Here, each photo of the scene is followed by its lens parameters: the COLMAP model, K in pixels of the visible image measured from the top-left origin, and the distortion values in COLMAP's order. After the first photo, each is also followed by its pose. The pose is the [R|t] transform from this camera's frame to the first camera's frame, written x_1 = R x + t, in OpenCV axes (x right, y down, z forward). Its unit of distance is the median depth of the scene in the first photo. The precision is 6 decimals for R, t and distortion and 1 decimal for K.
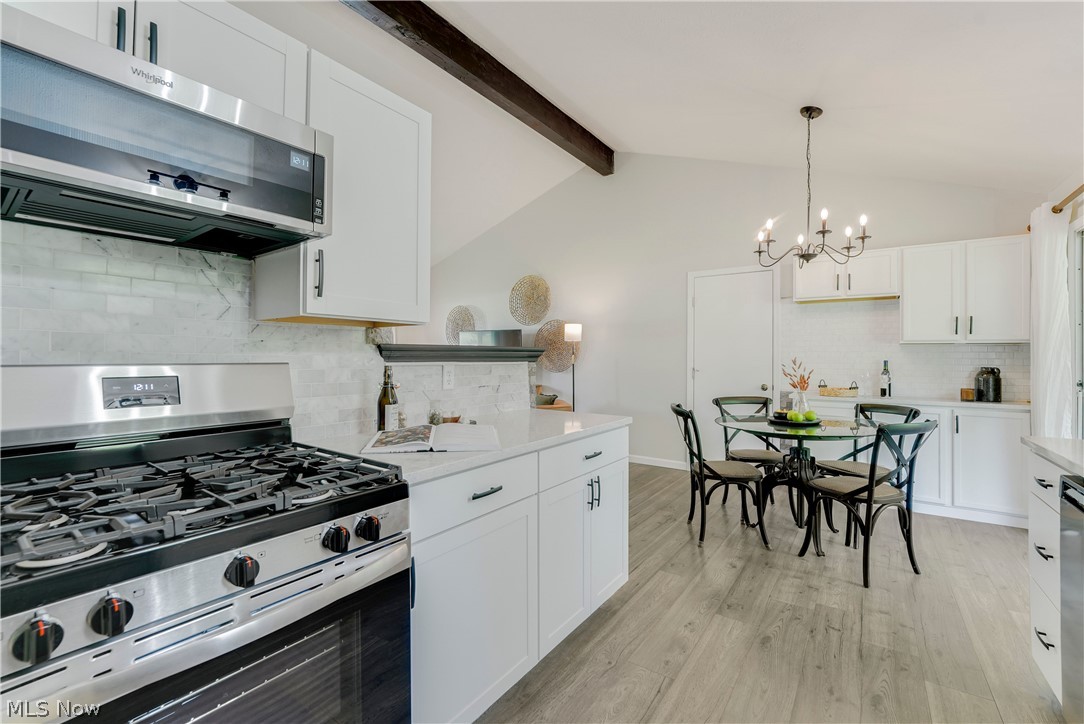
lens RADIAL K [[466.5, 0, 542.1], [0, 466.5, 356.3], [0, 0, 1]] dist [-0.005396, -0.000156]
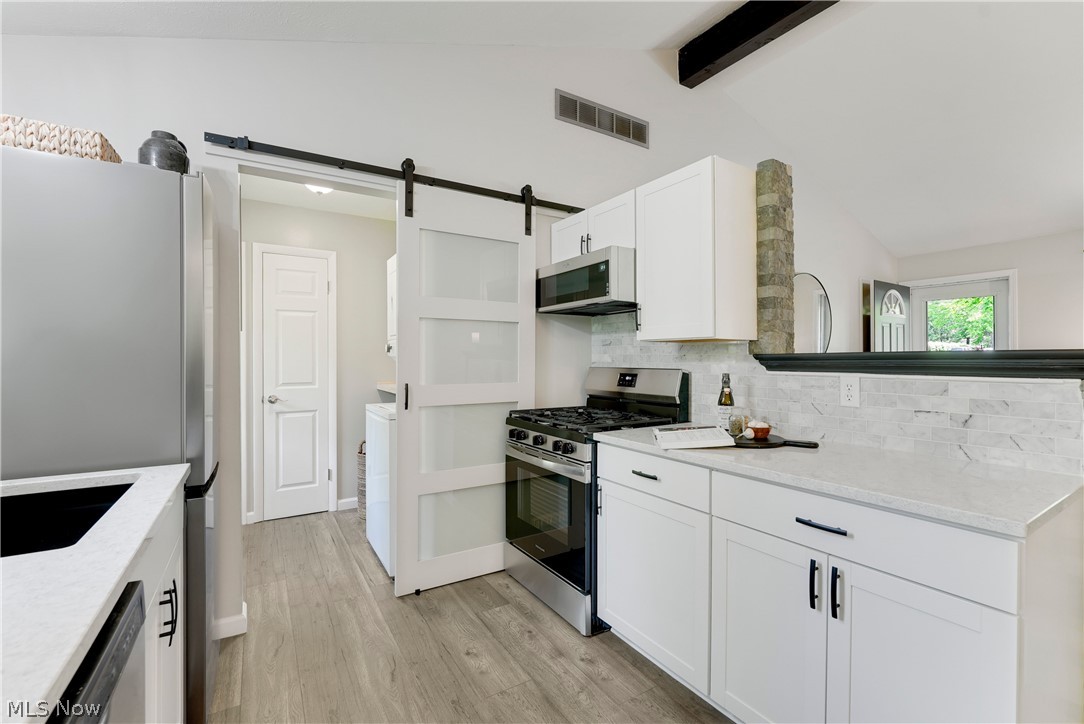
lens RADIAL K [[466.5, 0, 547.3], [0, 466.5, 363.4], [0, 0, 1]] dist [-0.005396, -0.000156]
pose [[-0.386535, 0.001695, -0.922273, 0.840005], [0.000667, 0.999999, 0.001559, -0.006028], [0.922274, -0.000013, -0.386536, 0.922128]]
